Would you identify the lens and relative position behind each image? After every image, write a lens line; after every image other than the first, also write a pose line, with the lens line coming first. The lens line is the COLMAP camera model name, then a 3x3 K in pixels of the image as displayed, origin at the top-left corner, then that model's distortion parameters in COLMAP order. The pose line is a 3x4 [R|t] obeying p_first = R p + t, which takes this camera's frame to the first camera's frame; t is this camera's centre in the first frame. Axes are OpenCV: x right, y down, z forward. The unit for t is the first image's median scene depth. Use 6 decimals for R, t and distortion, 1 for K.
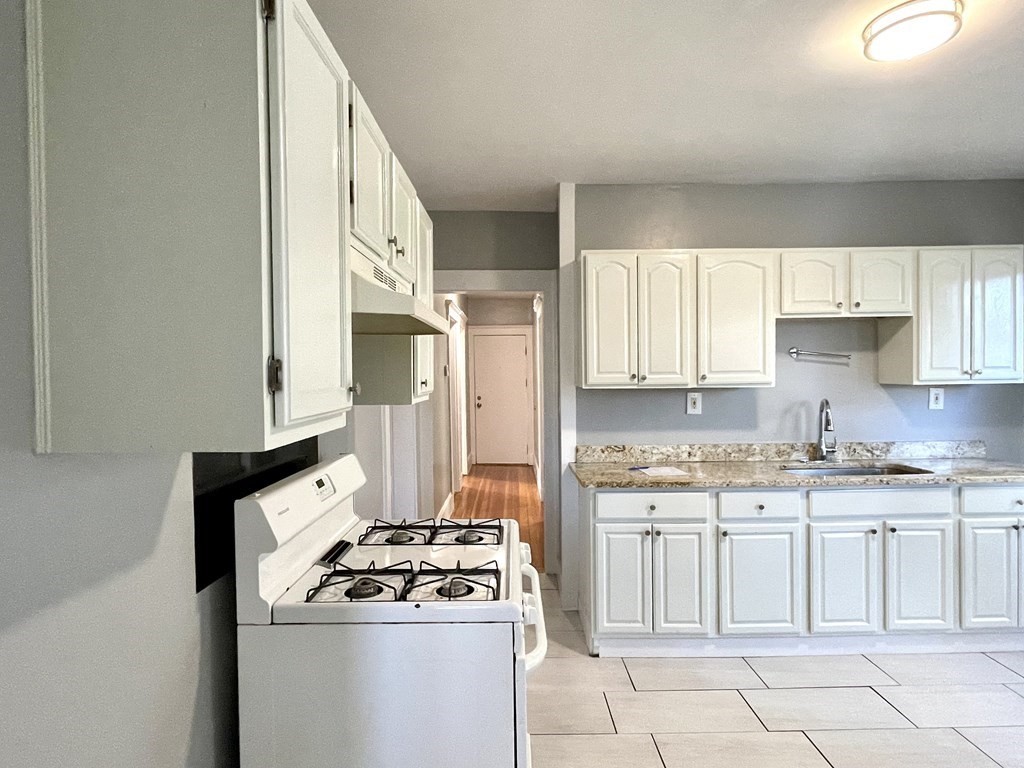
lens RADIAL K [[563.4, 0, 513.9], [0, 563.4, 383.6], [0, 0, 1]] dist [-0.003062, 0.000527]
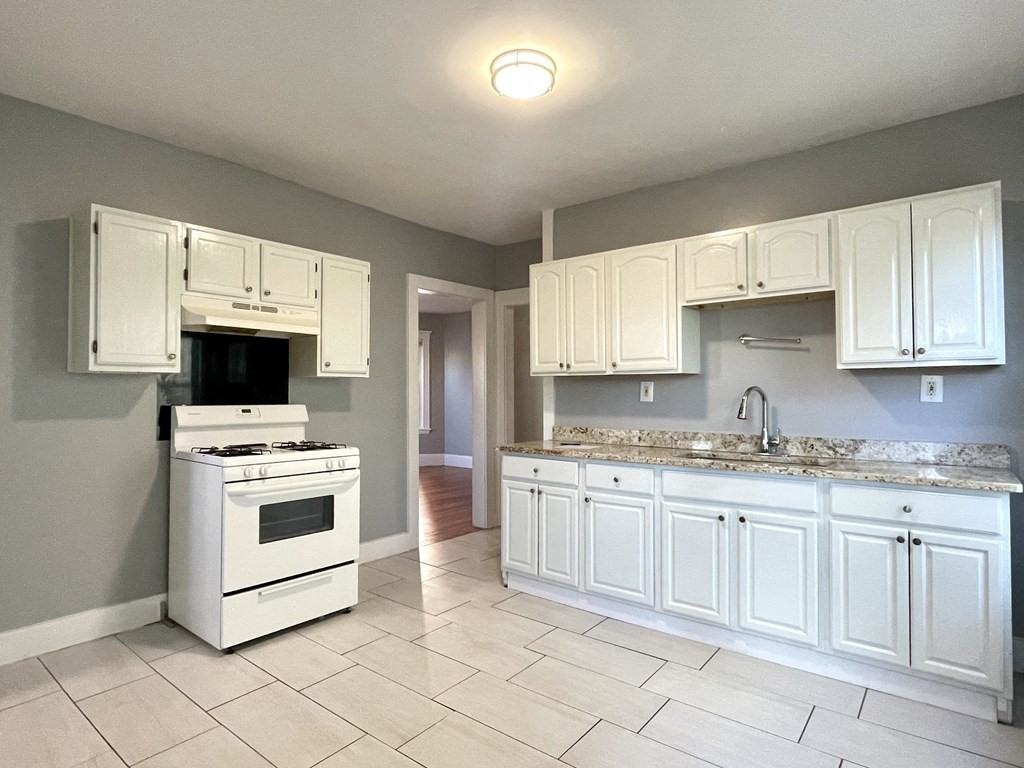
lens RADIAL K [[563.4, 0, 512.9], [0, 563.4, 381.8], [0, 0, 1]] dist [-0.003062, 0.000527]
pose [[0.776793, -0.001991, -0.629753, 0.800106], [-0.021403, 0.999334, -0.029559, 0.053674], [0.629393, 0.036440, 0.776232, 0.013256]]
